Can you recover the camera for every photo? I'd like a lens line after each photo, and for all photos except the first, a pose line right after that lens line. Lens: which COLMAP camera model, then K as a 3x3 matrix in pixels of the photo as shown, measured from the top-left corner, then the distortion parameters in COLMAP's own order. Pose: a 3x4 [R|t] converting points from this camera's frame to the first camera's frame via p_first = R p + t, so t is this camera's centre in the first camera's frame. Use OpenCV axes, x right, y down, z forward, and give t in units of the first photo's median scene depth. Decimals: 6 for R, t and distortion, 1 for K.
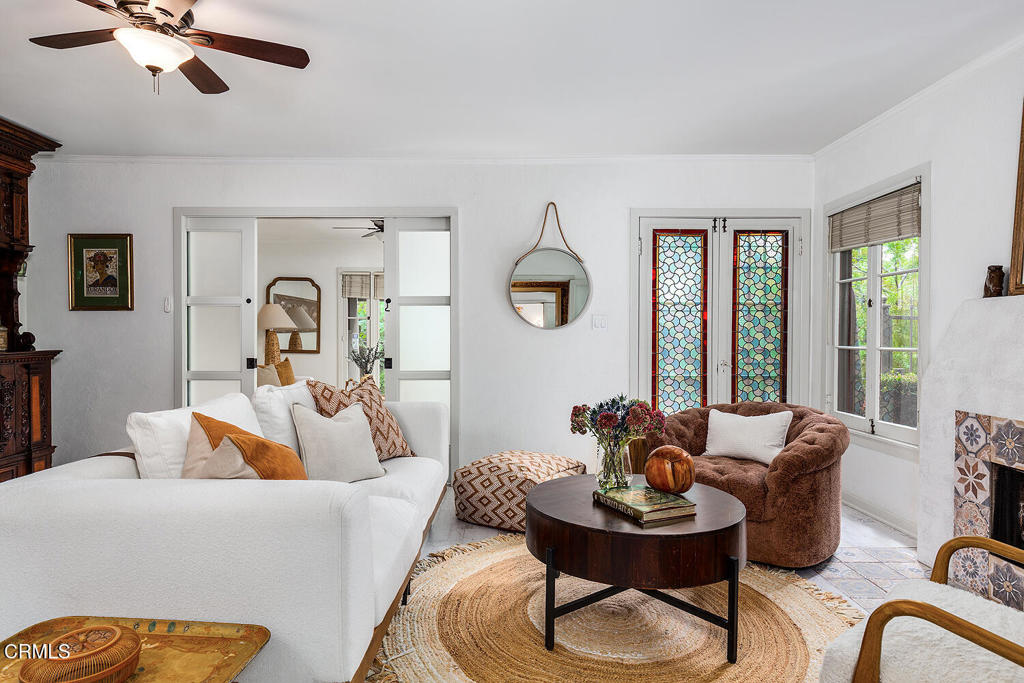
lens RADIAL K [[586.9, 0, 514.0], [0, 586.9, 337.5], [0, 0, 1]] dist [-0.019340, 0.041393]
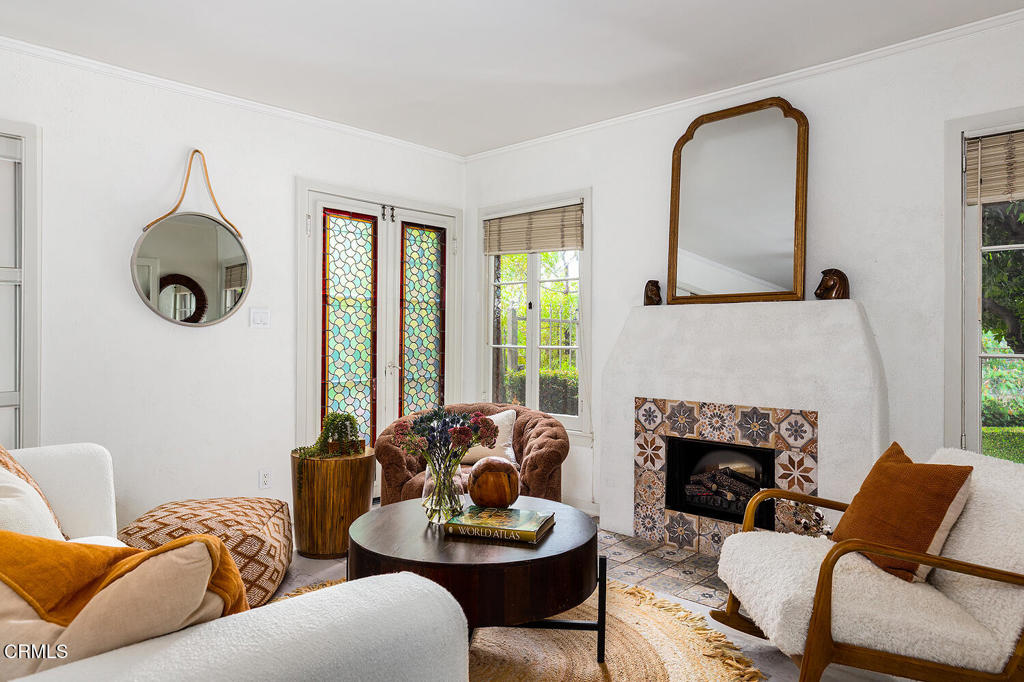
lens RADIAL K [[673.8, 0, 516.2], [0, 673.8, 325.0], [0, 0, 1]] dist [0.070550, 0.000590]
pose [[0.683030, 0.010606, 0.730313, -0.281005], [-0.000719, 0.999904, -0.013849, -0.004077], [-0.730390, 0.008934, 0.682972, 0.139772]]
